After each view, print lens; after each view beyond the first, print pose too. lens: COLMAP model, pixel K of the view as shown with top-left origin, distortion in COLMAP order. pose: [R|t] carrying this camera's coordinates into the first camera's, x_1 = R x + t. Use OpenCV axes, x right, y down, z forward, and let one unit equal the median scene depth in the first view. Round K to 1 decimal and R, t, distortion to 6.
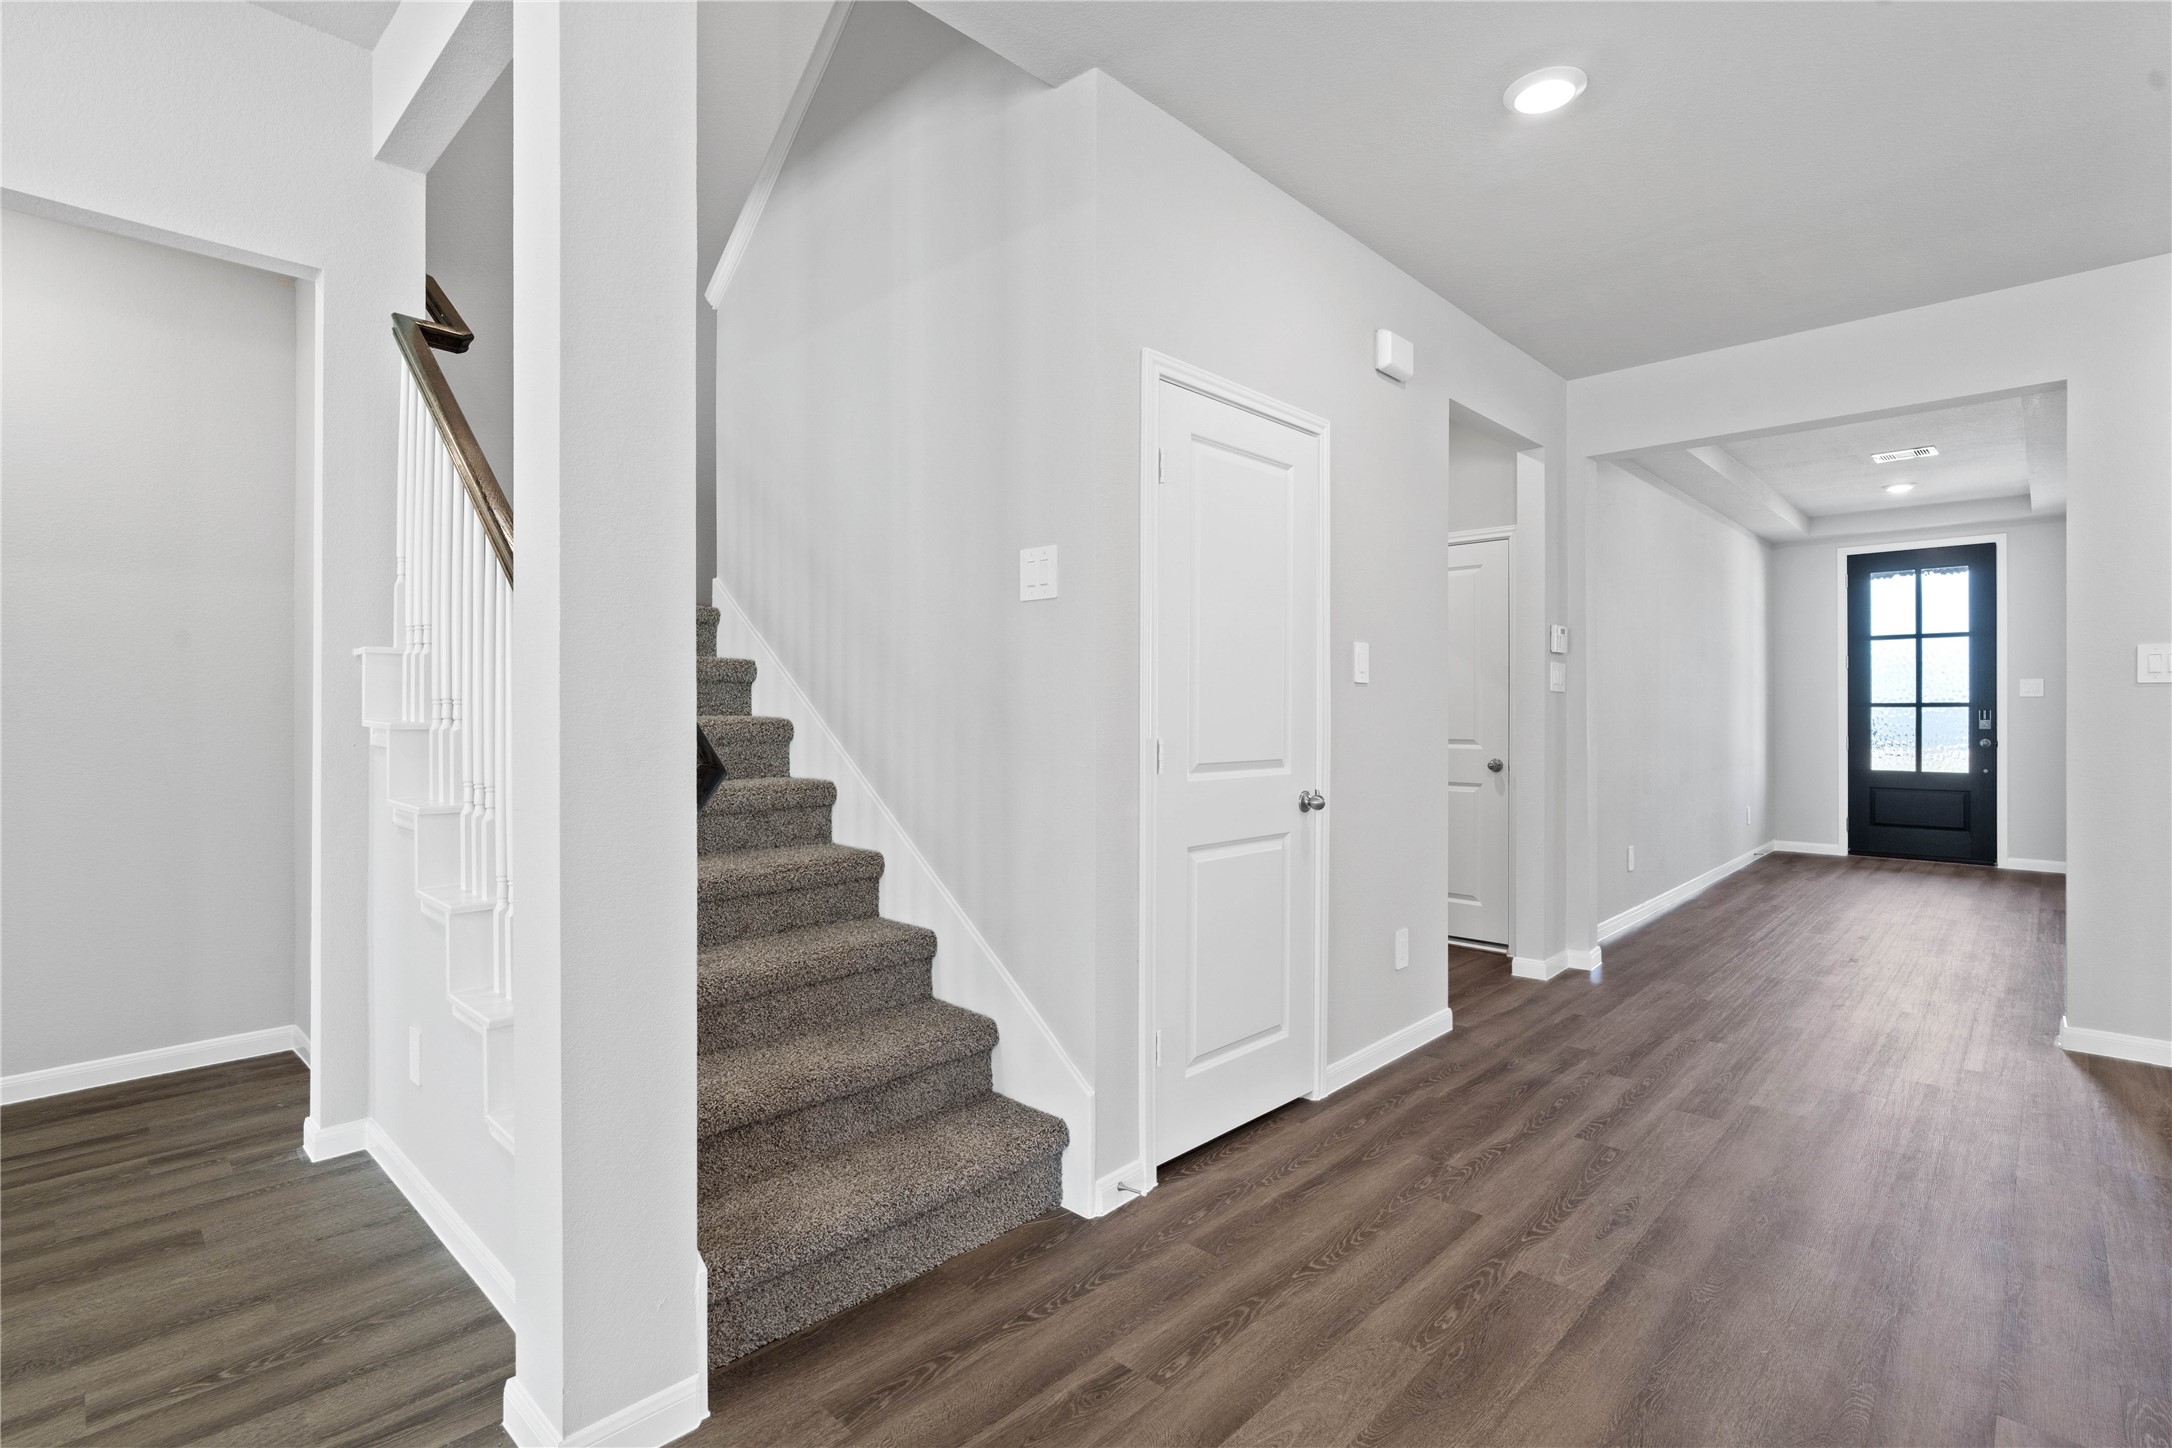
lens RADIAL K [[1018.6, 0, 1091.1], [0, 1018.6, 707.9], [0, 0, 1]] dist [-0.009745, 0.003717]
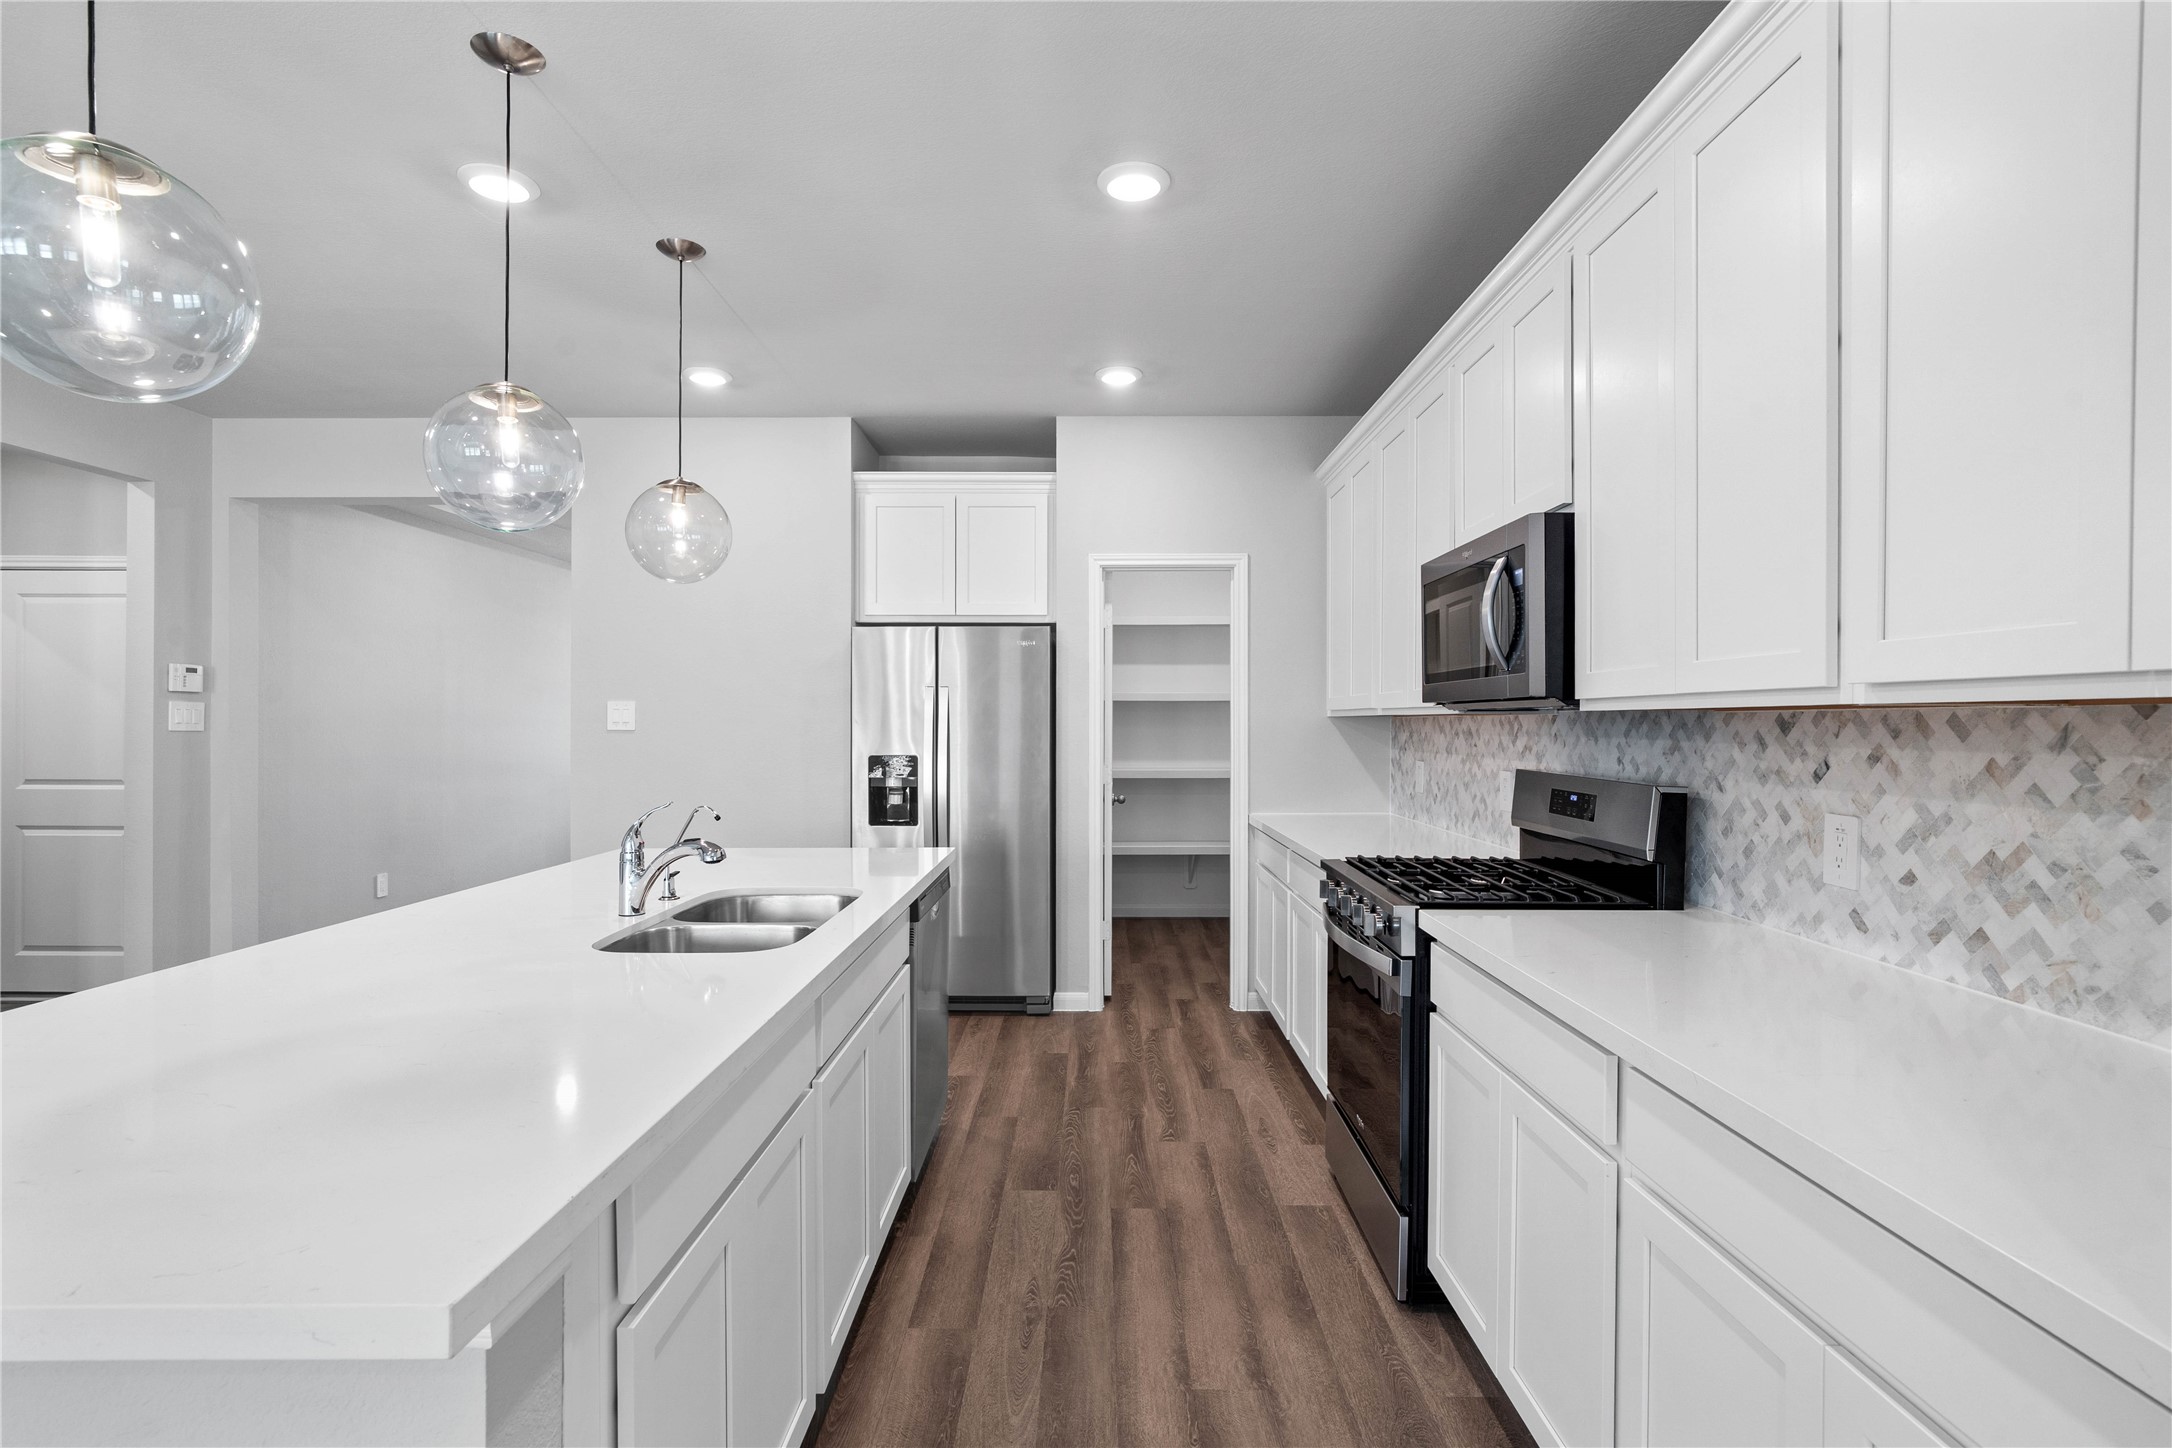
lens RADIAL K [[1018.6, 0, 1103.4], [0, 1018.6, 716.4], [0, 0, 1]] dist [-0.009745, 0.003717]
pose [[0.720806, 0.007724, 0.693094, 0.597065], [-0.004897, 0.999970, -0.006052, -0.039266], [-0.693120, 0.000968, 0.720822, -0.492047]]
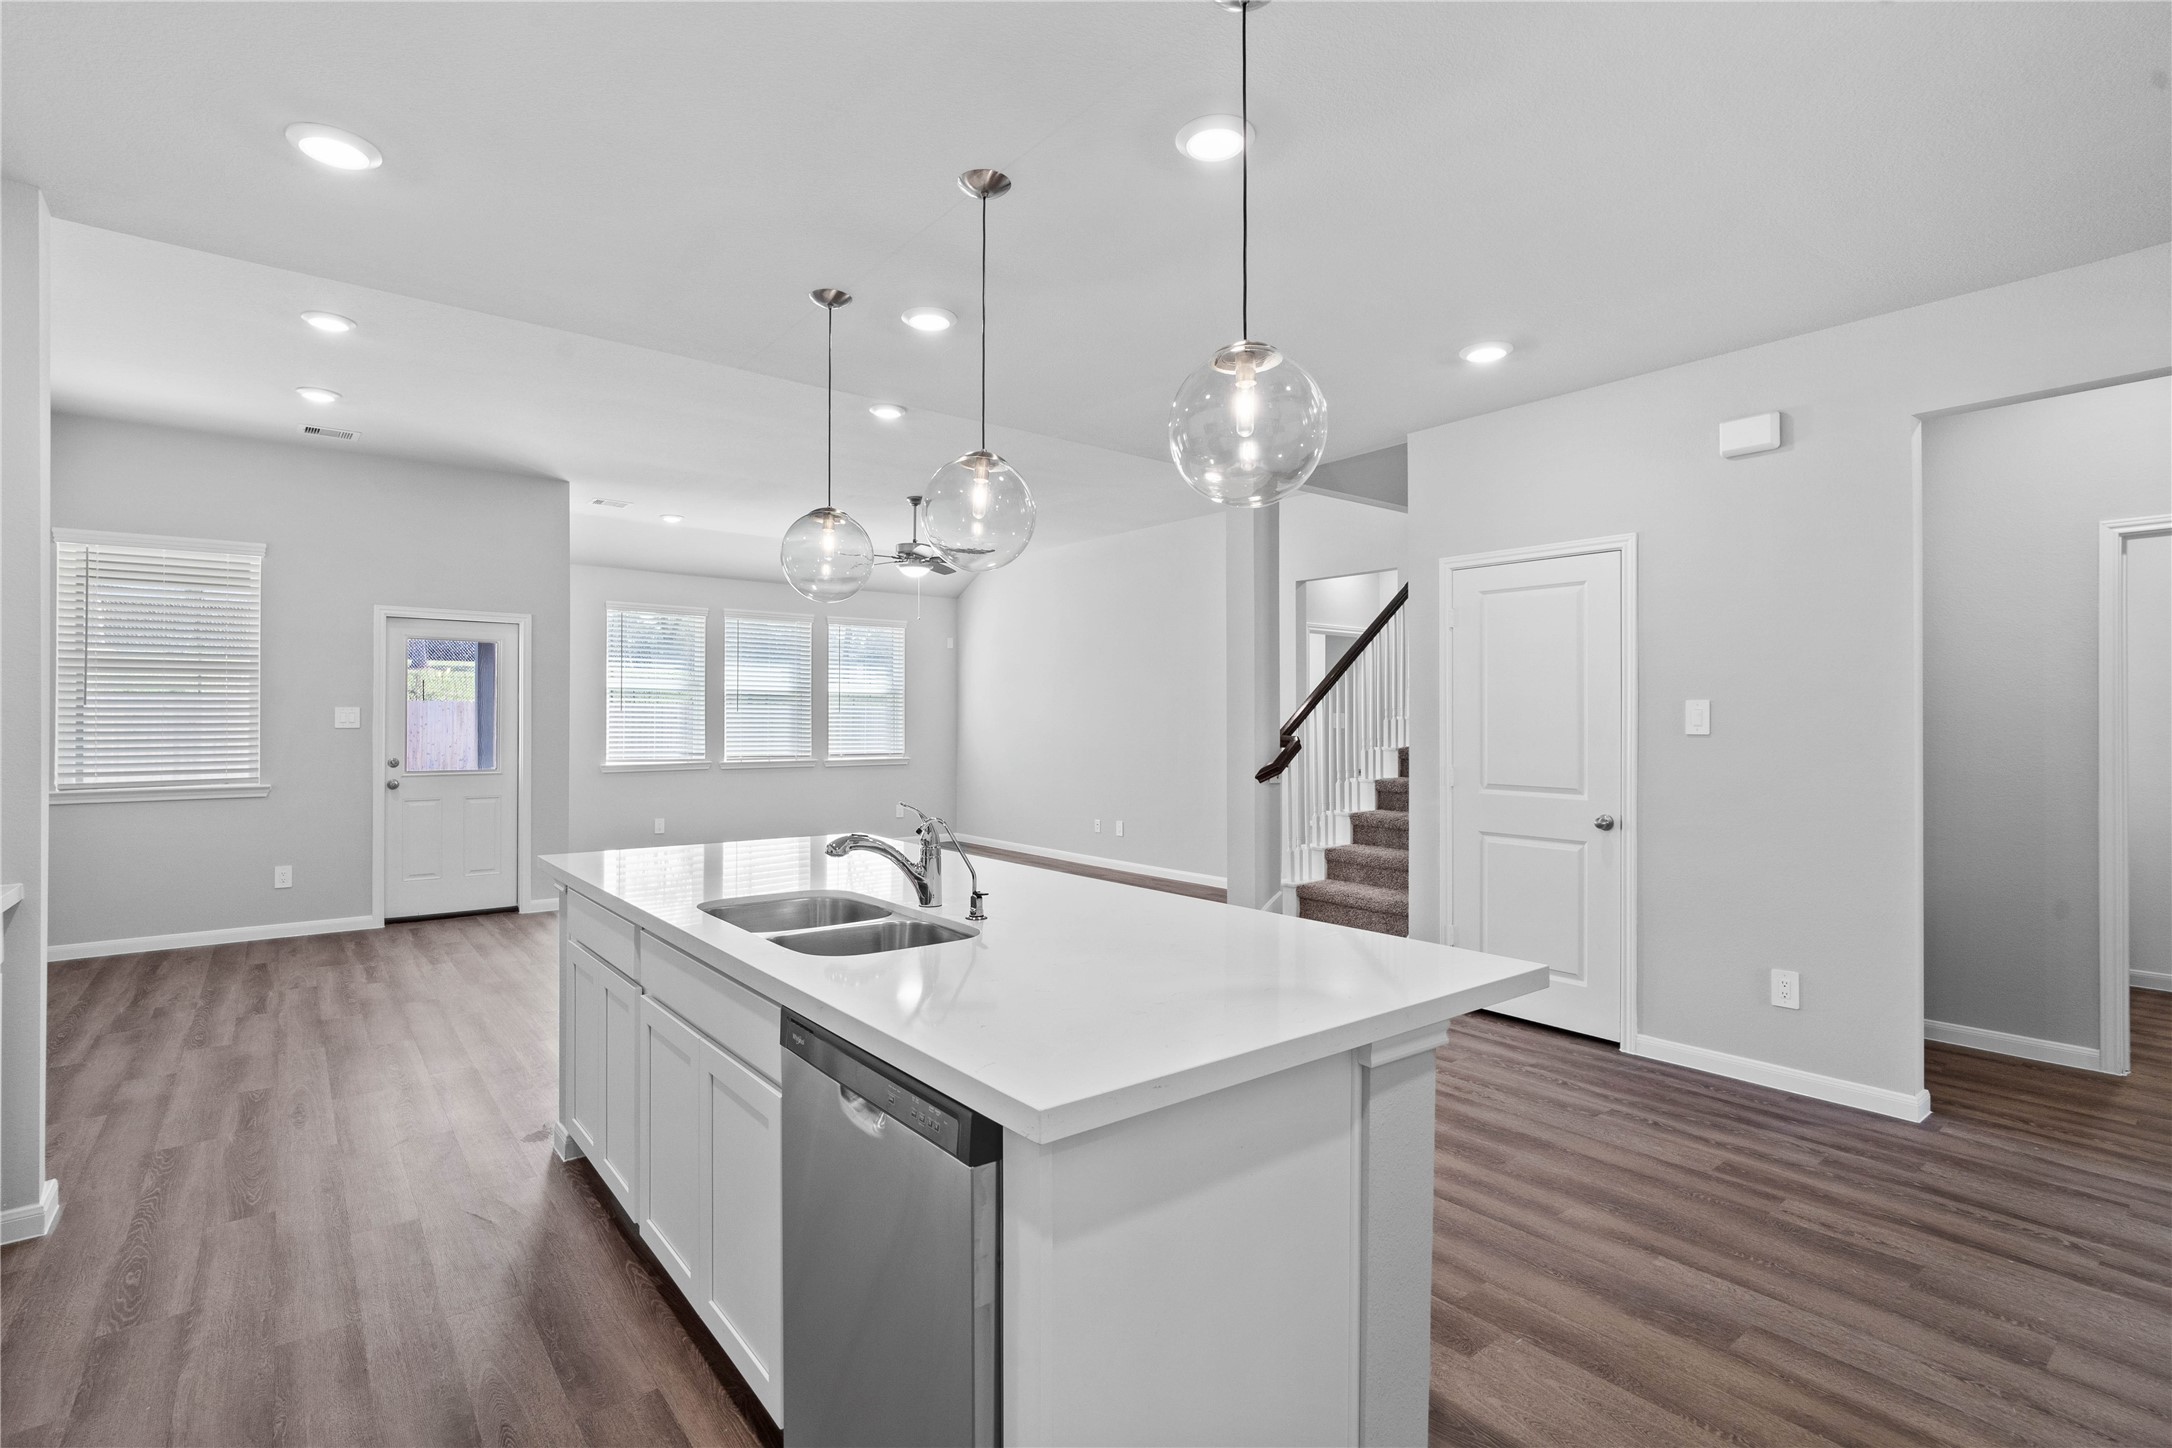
lens RADIAL K [[1018.6, 0, 1080.8], [0, 1018.6, 722.6], [0, 0, 1]] dist [-0.009745, 0.003717]
pose [[-0.141341, -0.000514, -0.989961, 1.610052], [0.001717, 0.999998, -0.000764, -0.040362], [0.989960, -0.001808, -0.141339, 0.486644]]
